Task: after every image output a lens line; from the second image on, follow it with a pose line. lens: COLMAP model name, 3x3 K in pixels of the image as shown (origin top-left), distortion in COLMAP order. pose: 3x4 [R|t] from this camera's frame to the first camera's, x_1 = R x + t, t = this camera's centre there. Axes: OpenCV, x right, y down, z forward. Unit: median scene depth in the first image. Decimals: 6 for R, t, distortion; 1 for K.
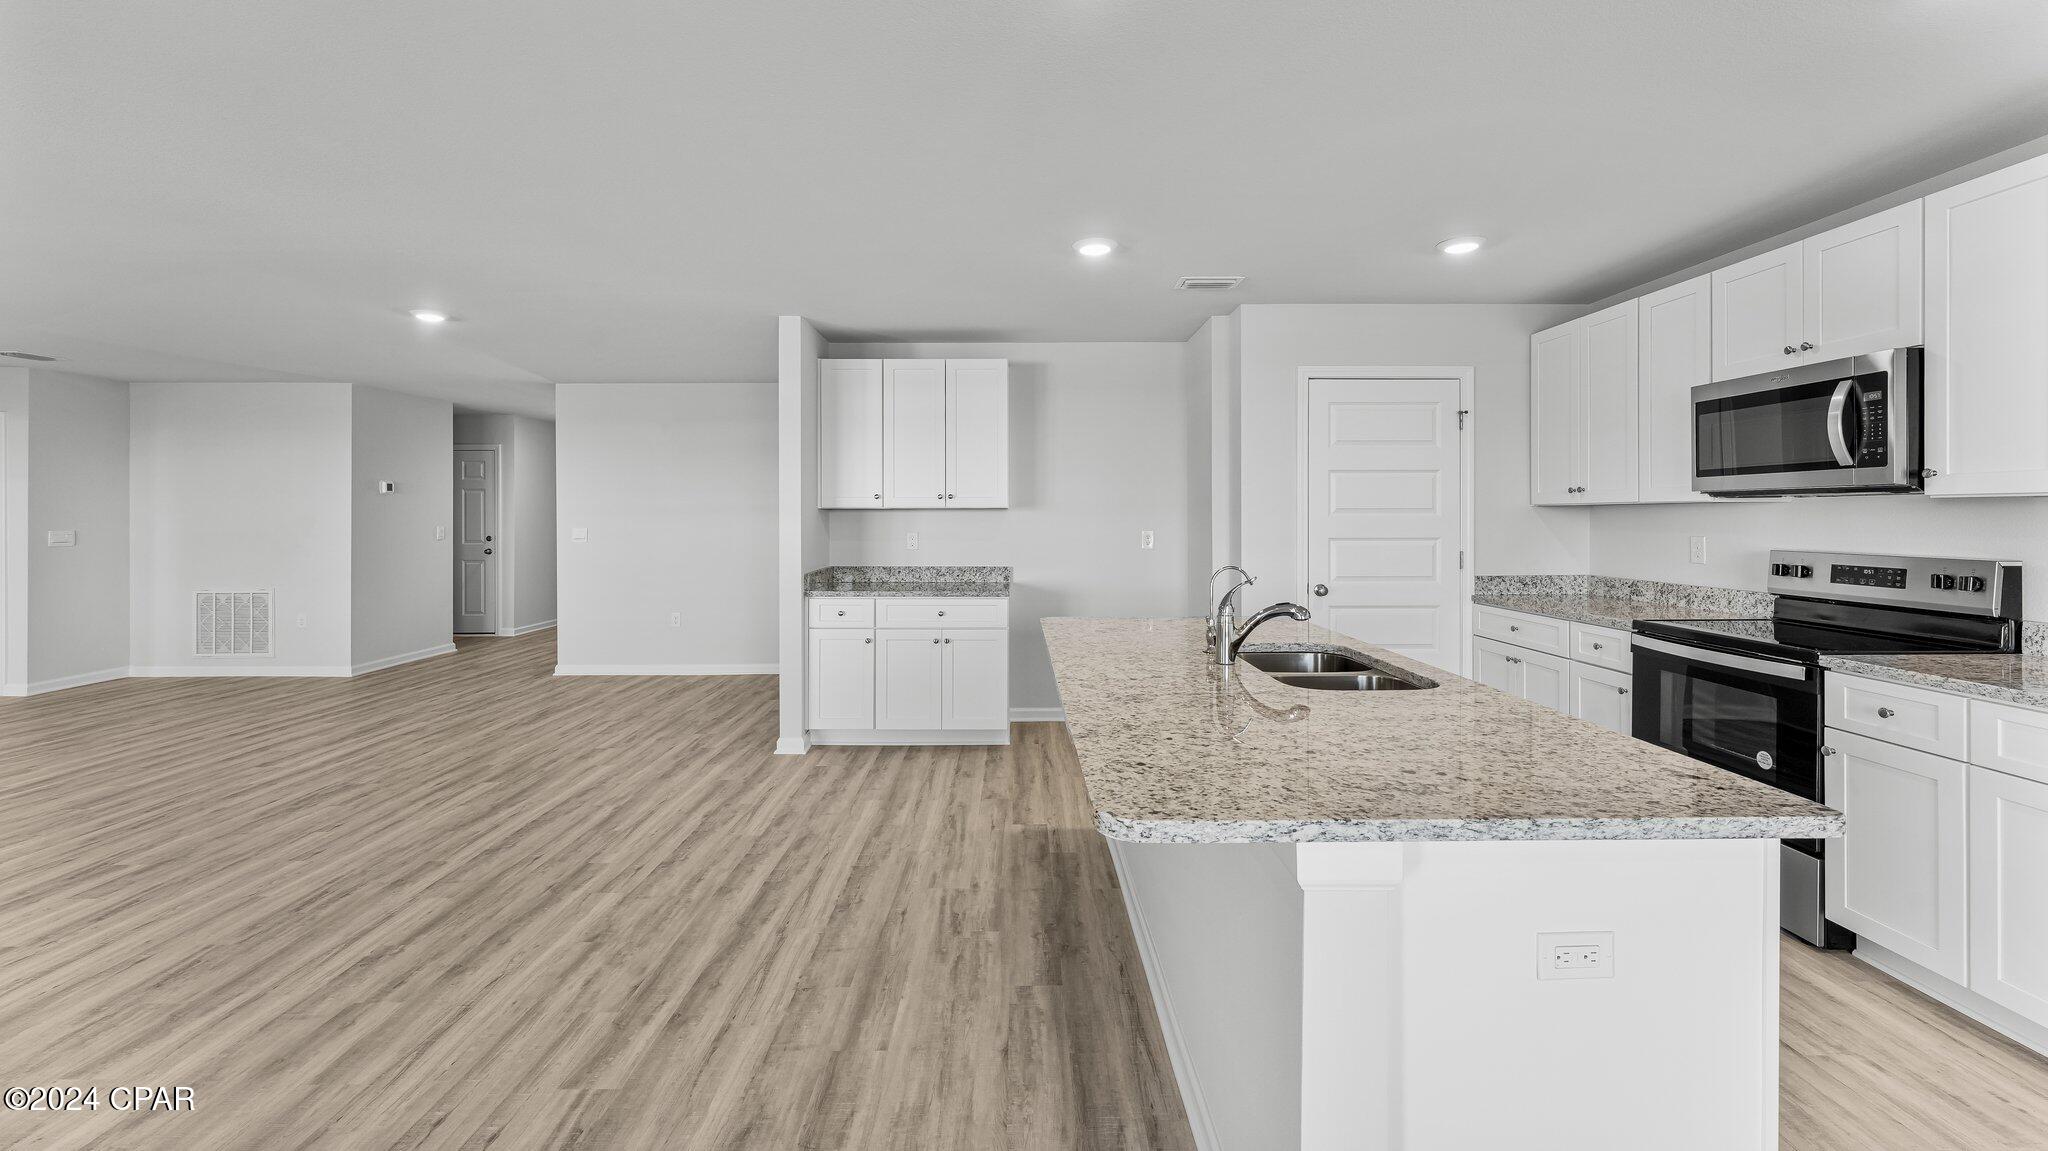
lens RADIAL K [[828.1, 0, 1024.6], [0, 828.1, 511.7], [0, 0, 1]] dist [0.001057, 0.000047]
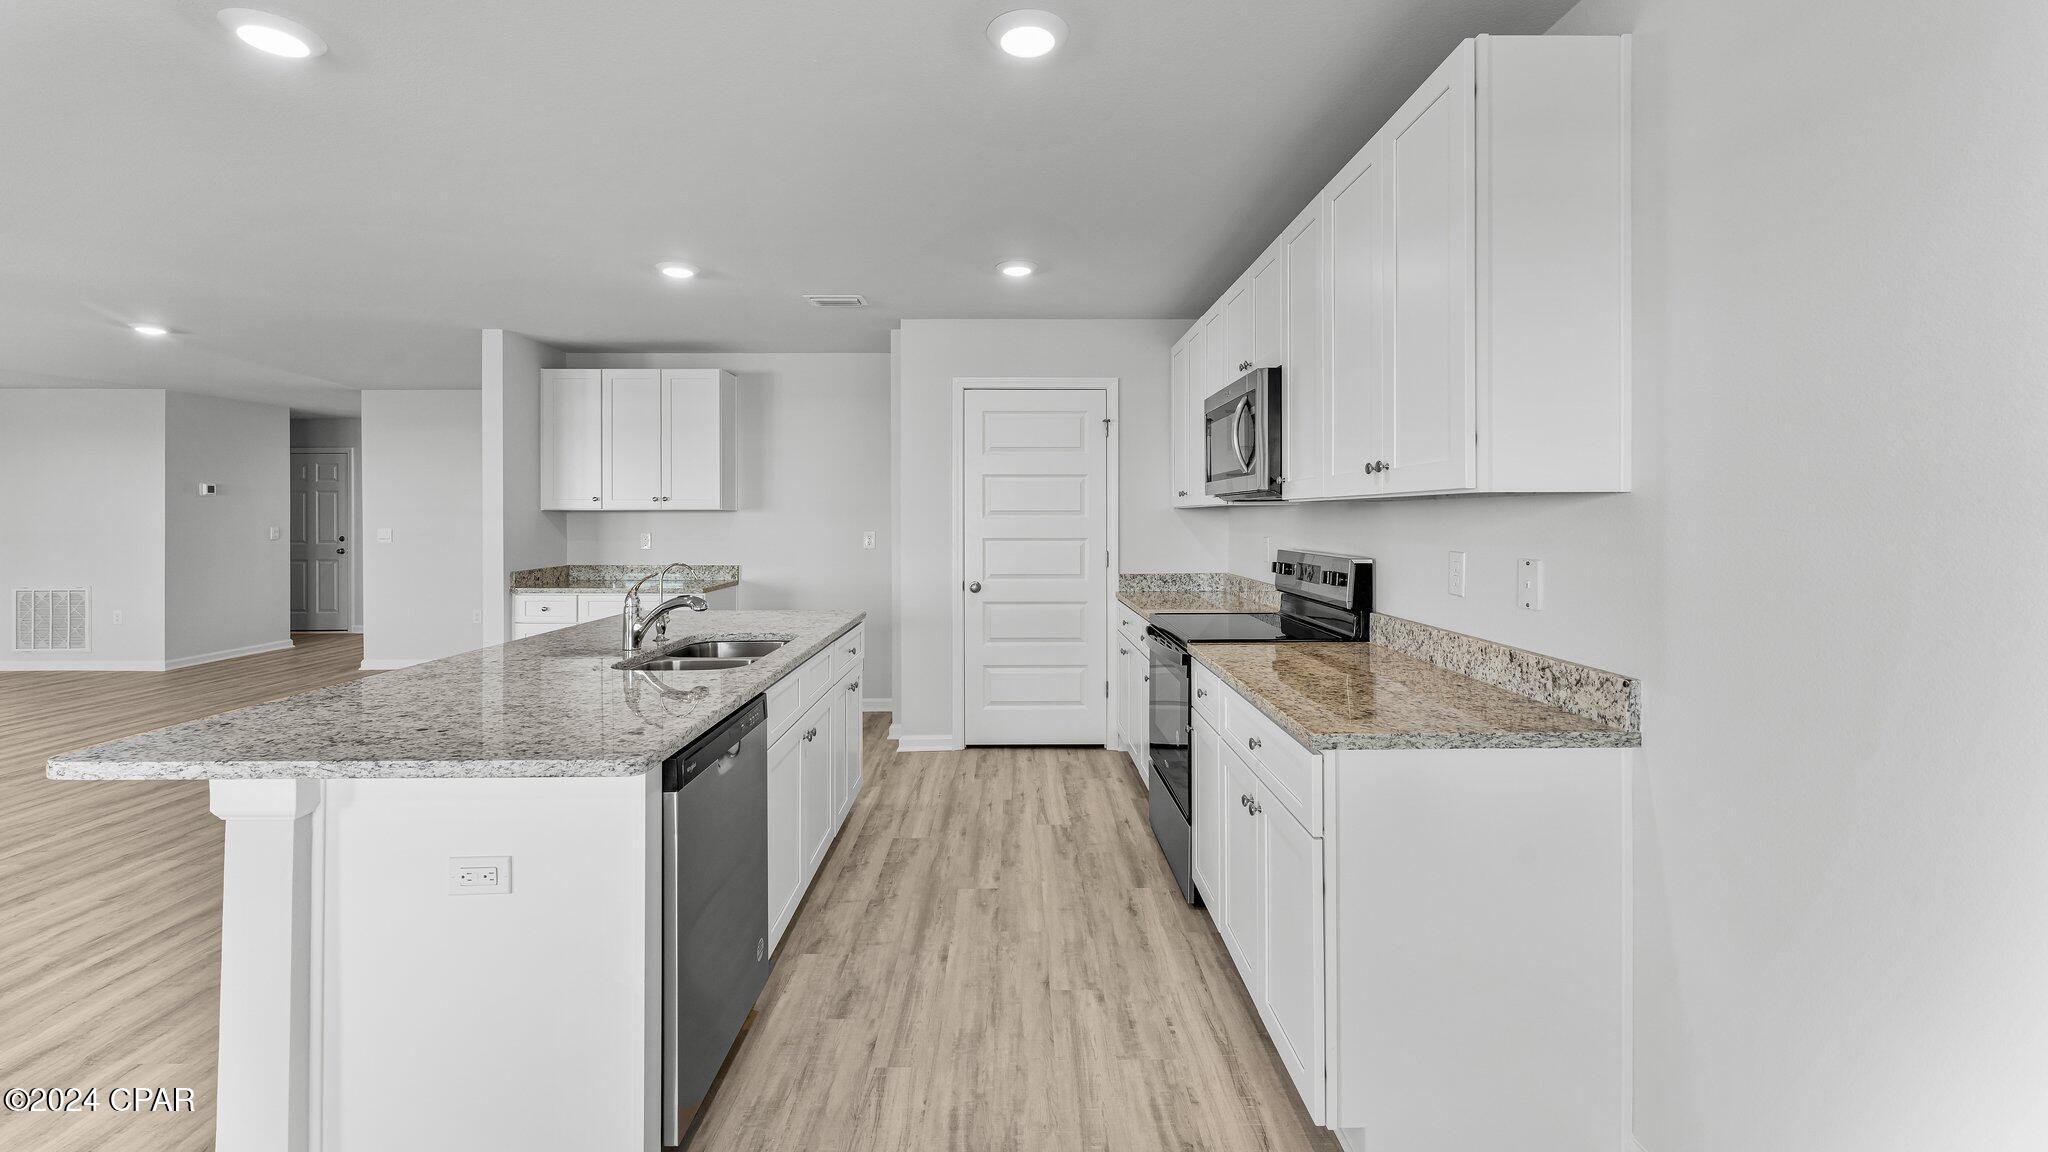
lens RADIAL K [[828.1, 0, 1024.6], [0, 828.1, 512.2], [0, 0, 1]] dist [0.001057, 0.000047]
pose [[0.999999, 0.000665, -0.001598, 0.489292], [-0.000666, 1.000000, -0.000519, -0.001634], [0.001598, 0.000520, 0.999999, -0.076815]]
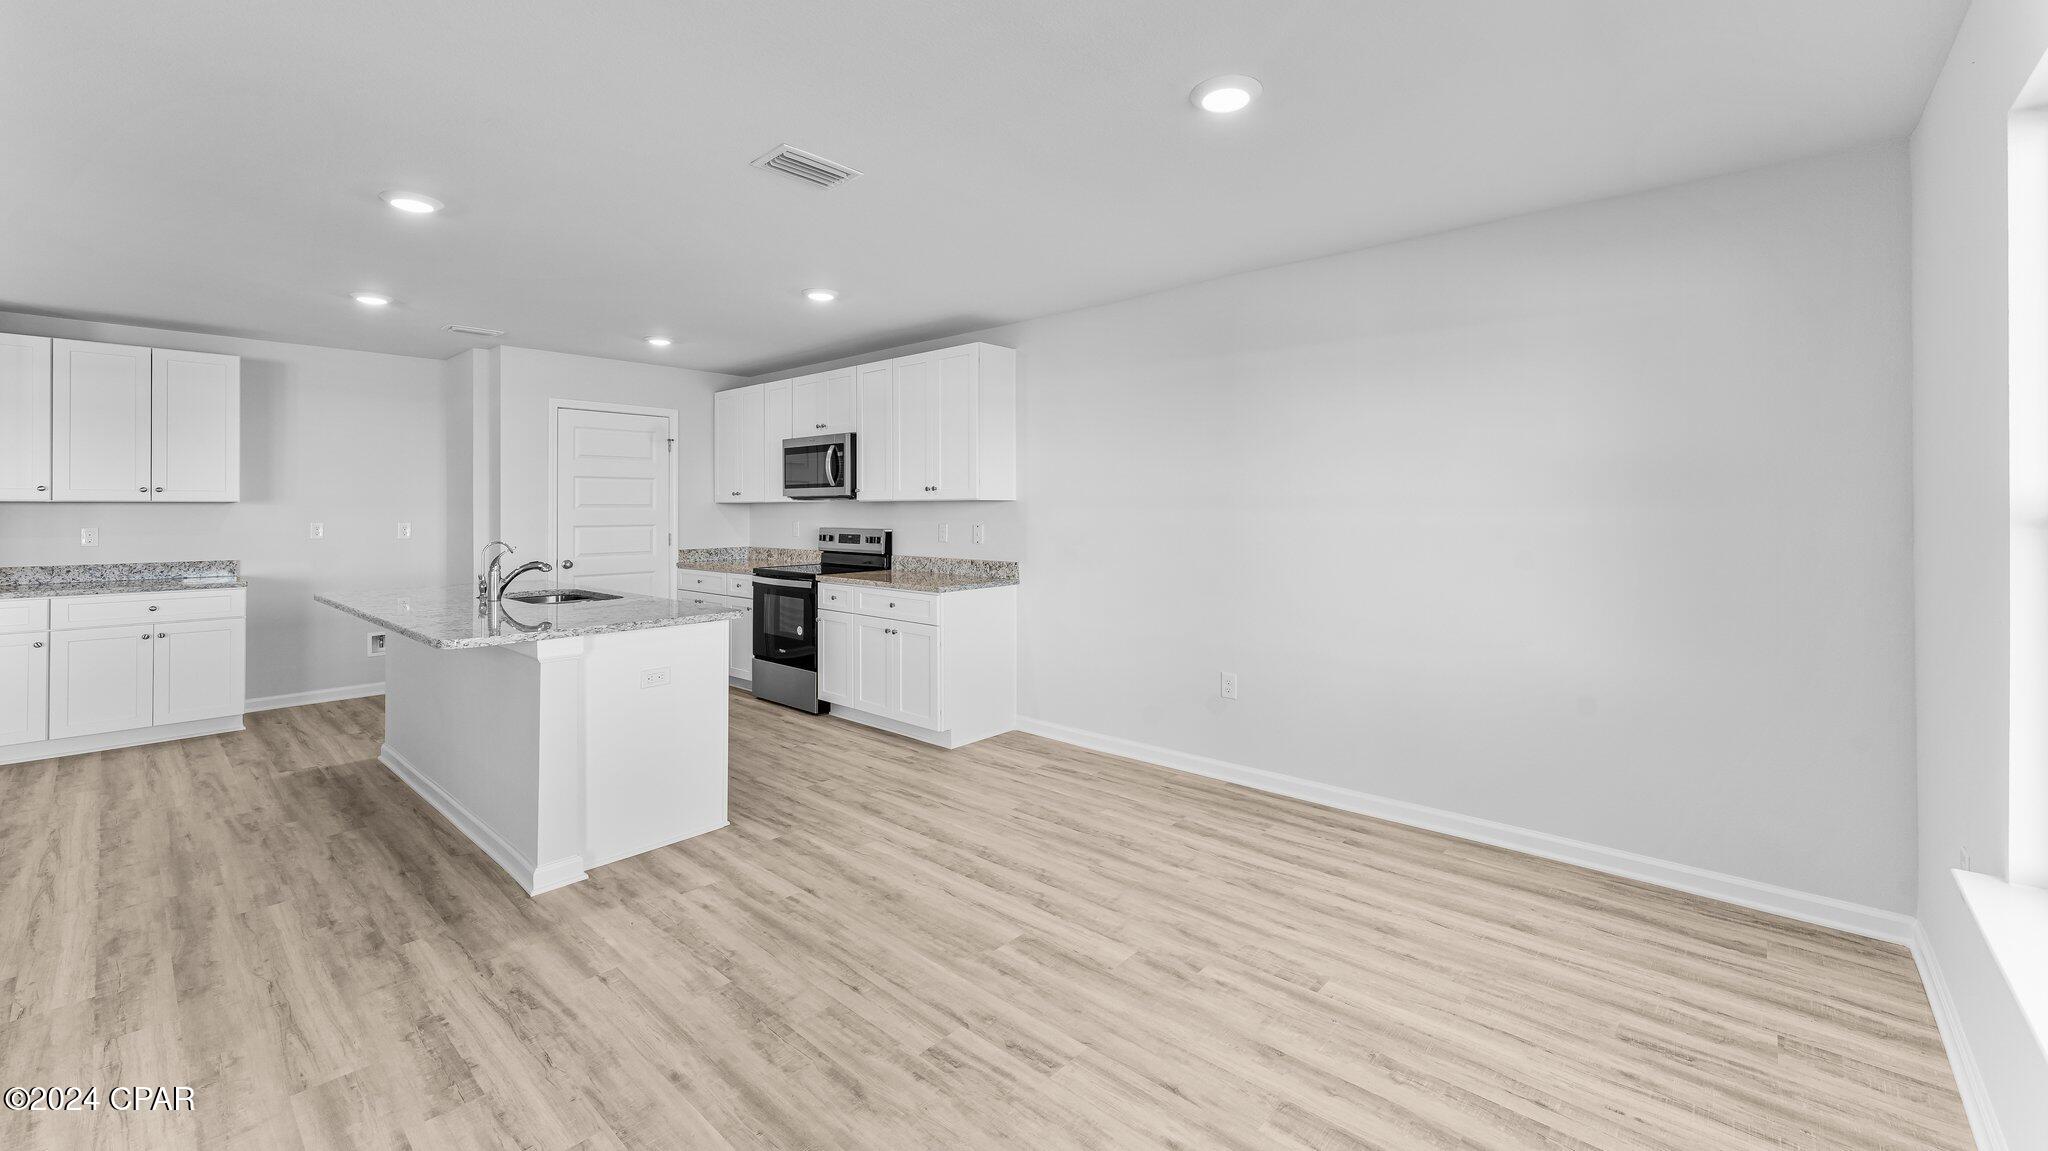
lens RADIAL K [[828.1, 0, 1024.6], [0, 828.1, 511.7], [0, 0, 1]] dist [0.001057, 0.000047]
pose [[0.674751, -0.001870, 0.738043, -0.160418], [-0.003810, 0.999975, 0.006017, -0.003088], [-0.738035, -0.006872, 0.674727, -0.542725]]
